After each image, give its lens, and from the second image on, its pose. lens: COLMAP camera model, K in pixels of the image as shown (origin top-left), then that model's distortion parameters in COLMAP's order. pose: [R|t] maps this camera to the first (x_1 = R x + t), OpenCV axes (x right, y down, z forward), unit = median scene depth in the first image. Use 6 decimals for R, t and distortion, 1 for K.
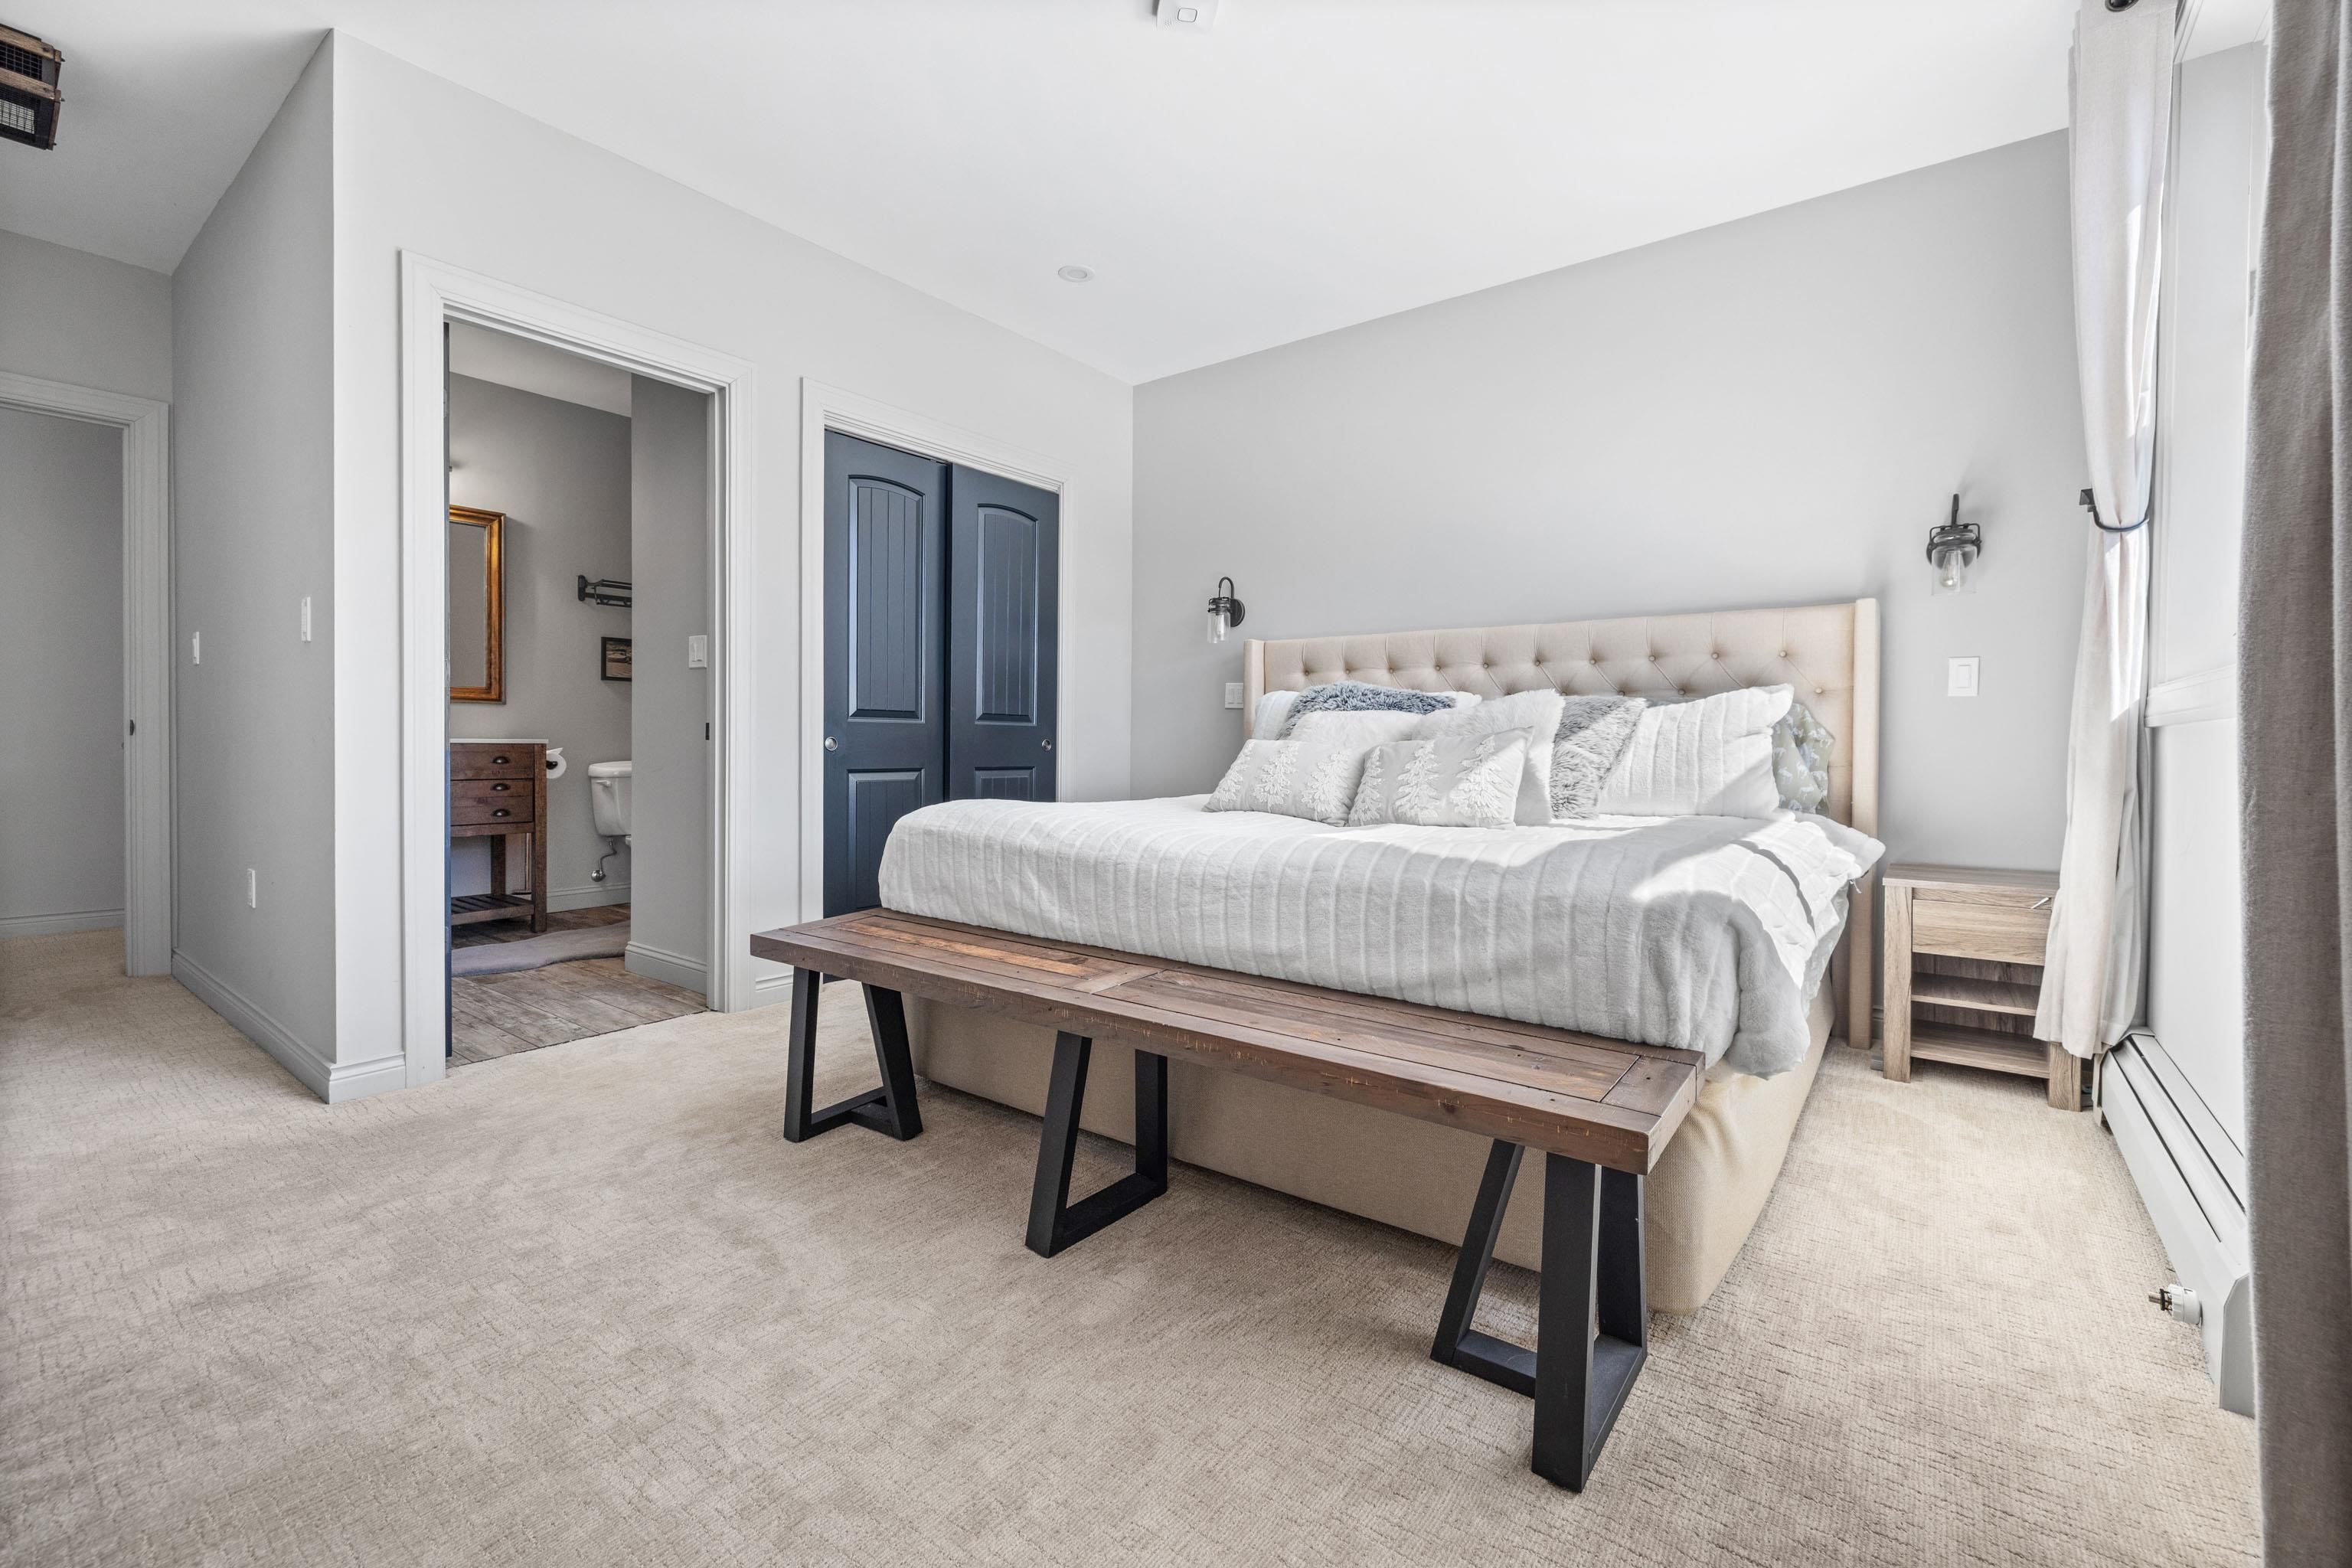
lens RADIAL K [[1011.1, 0, 1179.4], [0, 1011.1, 767.8], [0, 0, 1]] dist [0.001191, -0.000799]
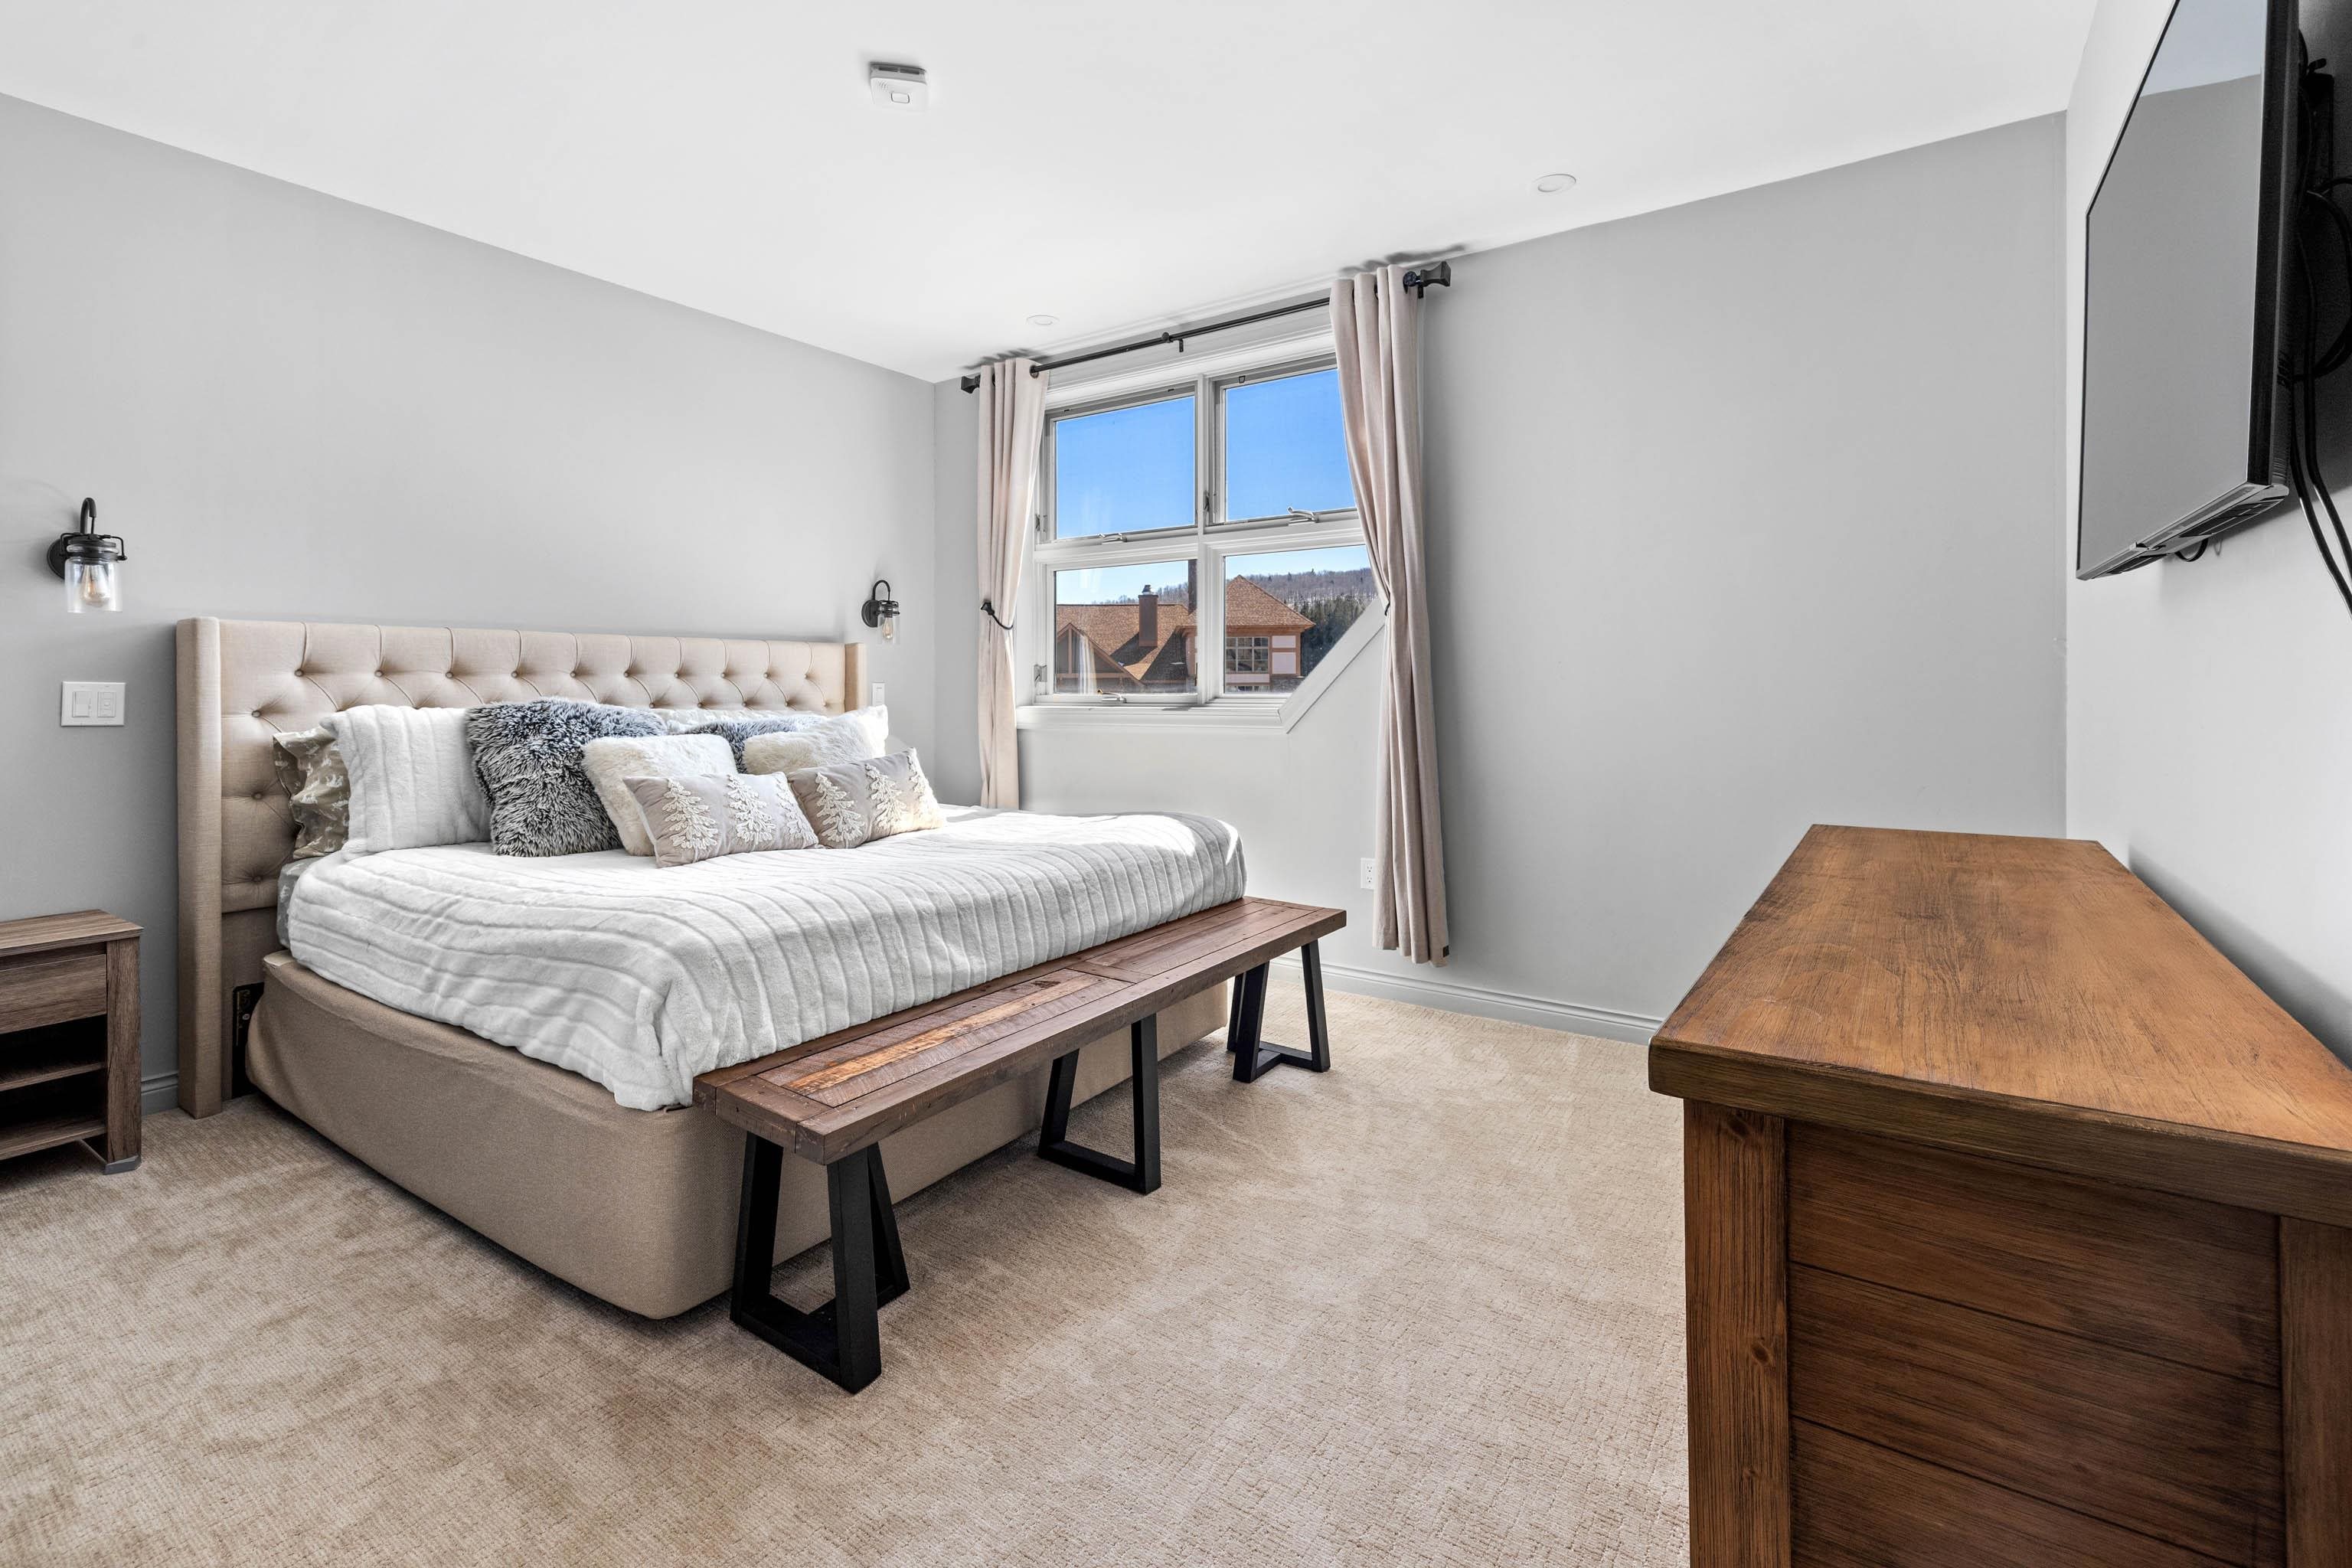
lens RADIAL K [[1011.1, 0, 1201.6], [0, 1011.1, 700.4], [0, 0, 1]] dist [0.001191, -0.000799]
pose [[-0.070048, -0.016056, 0.997414, -1.186613], [0.026183, 0.999496, 0.017928, -0.137963], [-0.997200, 0.027371, -0.069592, 0.845596]]
